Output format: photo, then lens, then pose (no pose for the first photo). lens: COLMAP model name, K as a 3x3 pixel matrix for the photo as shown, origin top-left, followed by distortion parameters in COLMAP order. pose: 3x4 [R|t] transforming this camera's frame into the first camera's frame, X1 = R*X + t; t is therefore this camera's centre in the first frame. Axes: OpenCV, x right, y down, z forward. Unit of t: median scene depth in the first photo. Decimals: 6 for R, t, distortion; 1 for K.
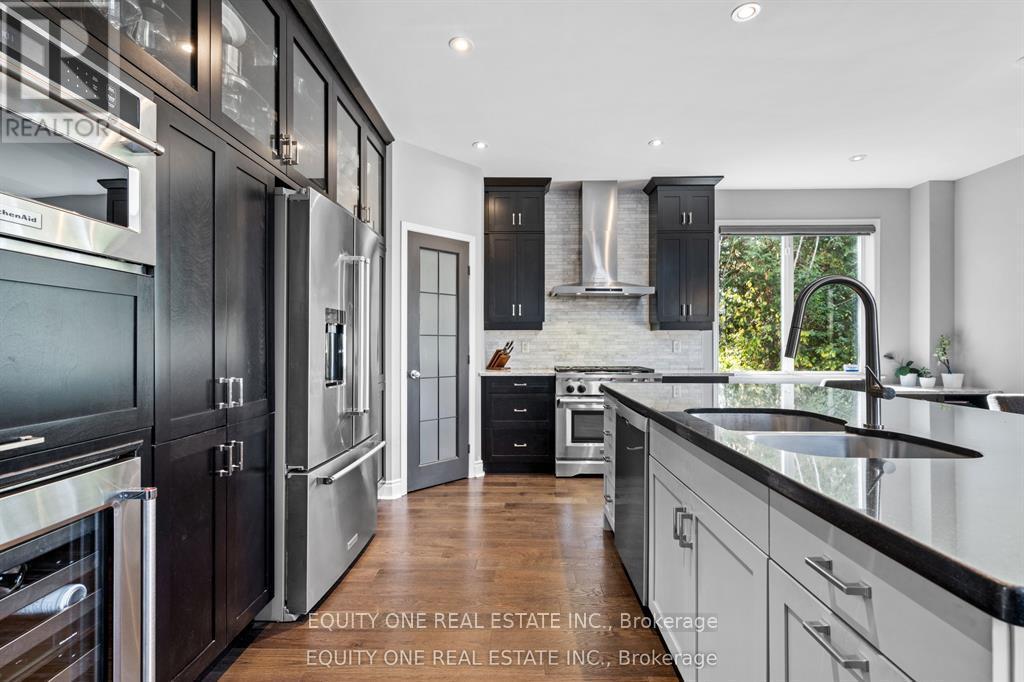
lens RADIAL K [[463.8, 0, 514.2], [0, 463.8, 344.9], [0, 0, 1]] dist [0.001546, -0.000838]
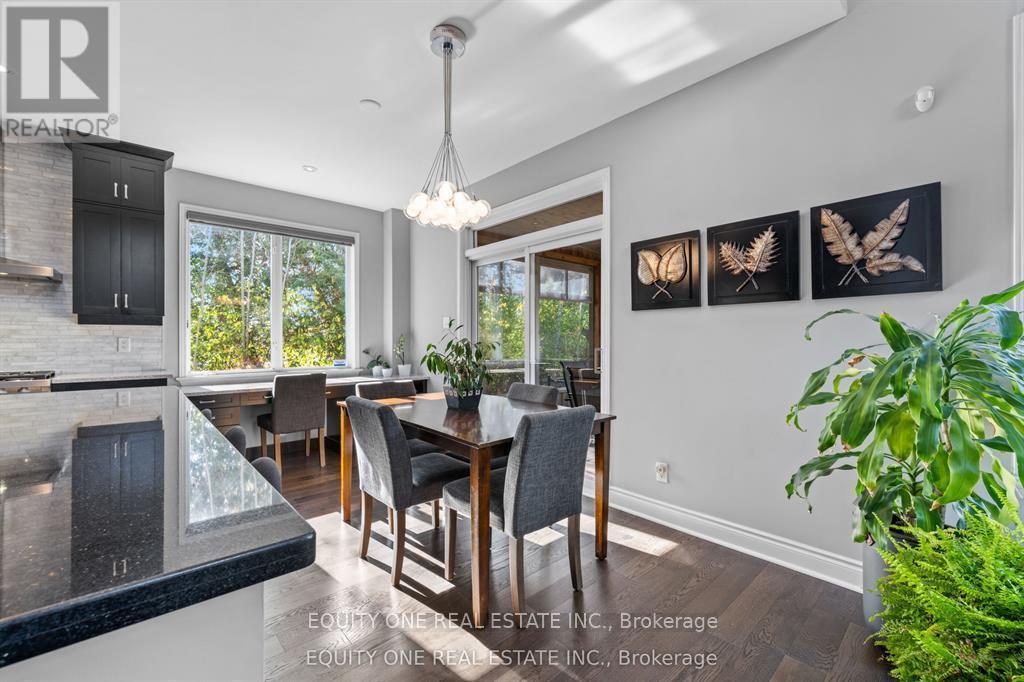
lens RADIAL K [[418.8, 0, 511.3], [0, 418.8, 341.0], [0, 0, 1]] dist [-0.007000, 0.000946]
pose [[0.730017, -0.003408, 0.683420, 0.369869], [0.004578, 0.999990, 0.000097, 0.000318], [-0.683413, 0.003058, 0.730025, -0.023914]]
